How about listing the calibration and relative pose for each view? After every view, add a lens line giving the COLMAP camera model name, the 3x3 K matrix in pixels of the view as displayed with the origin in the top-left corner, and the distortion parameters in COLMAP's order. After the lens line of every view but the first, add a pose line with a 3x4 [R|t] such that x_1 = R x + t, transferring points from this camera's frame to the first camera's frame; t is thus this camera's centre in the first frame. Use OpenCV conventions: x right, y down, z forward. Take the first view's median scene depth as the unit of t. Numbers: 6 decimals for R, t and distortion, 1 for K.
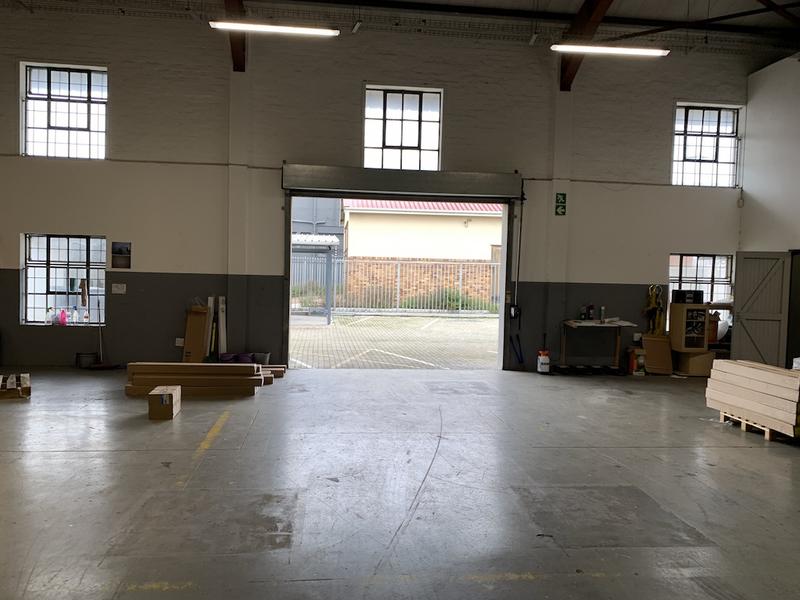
lens RADIAL K [[611.0, 0, 392.8], [0, 611.0, 293.4], [0, 0, 1]] dist [0.004284, -0.004419]
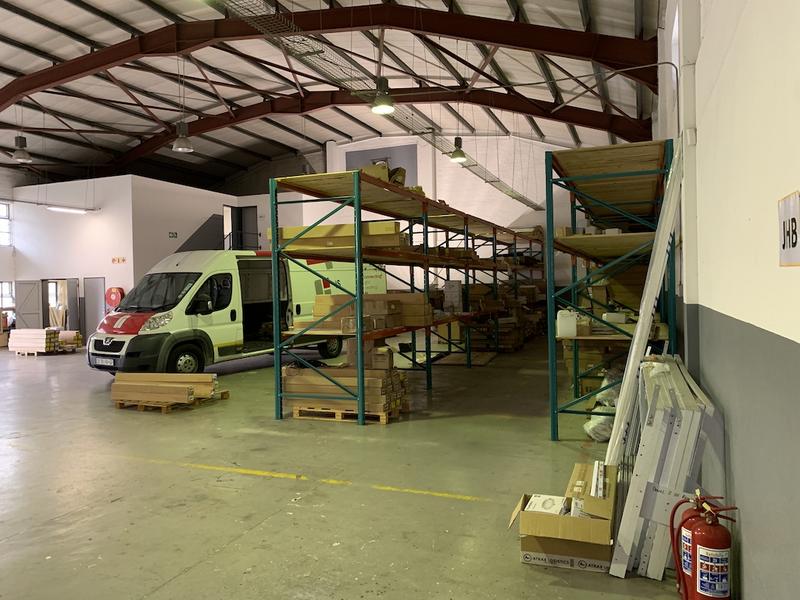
lens RADIAL K [[611.0, 0, 392.8], [0, 611.0, 293.4], [0, 0, 1]] dist [0.004284, -0.004419]
pose [[0.466530, -0.045458, 0.883336, -0.620056], [0.067025, 0.997624, 0.015941, 0.023758], [-0.881962, 0.051769, 0.468468, -1.008179]]
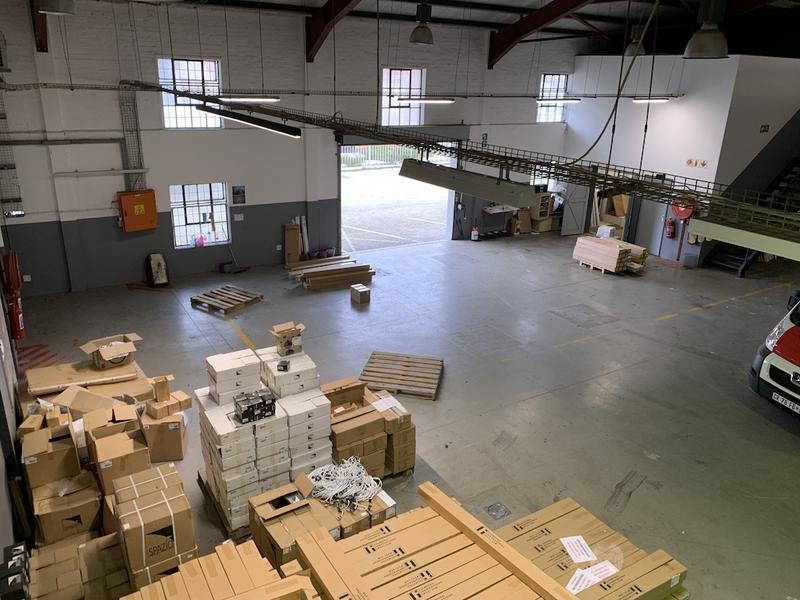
lens RADIAL K [[618.6, 0, 396.6], [0, 618.6, 288.4], [0, 0, 1]] dist [-0.002100, -0.006458]
pose [[0.903220, -0.139362, 0.405921, -0.726412], [0.008294, 0.951302, 0.308149, -0.299226], [-0.429098, -0.274959, 0.860391, -0.493635]]
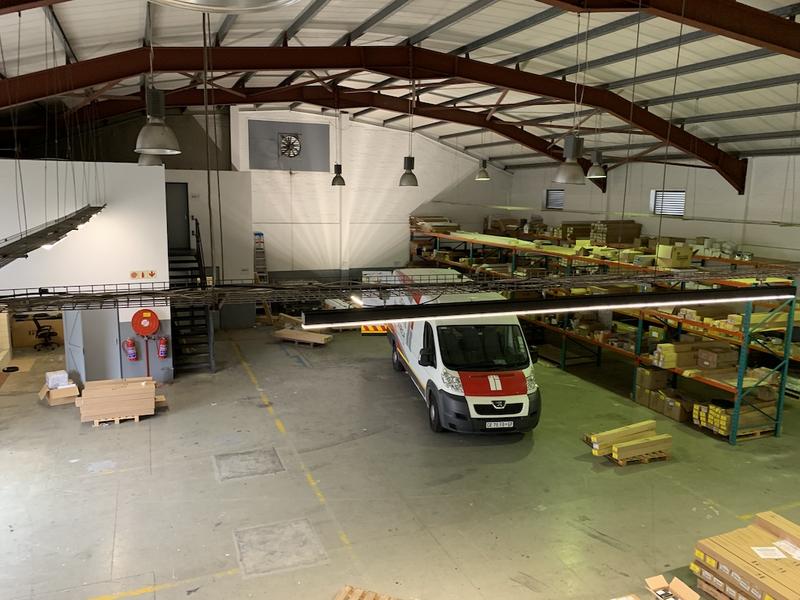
lens RADIAL K [[612.6, 0, 394.6], [0, 612.6, 289.2], [0, 0, 1]] dist [0.021209, 0.005338]
pose [[-0.265806, -0.180807, 0.946919, -0.900004], [0.013641, 0.981450, 0.191230, -0.349082], [-0.963930, 0.063747, -0.258409, 0.452687]]
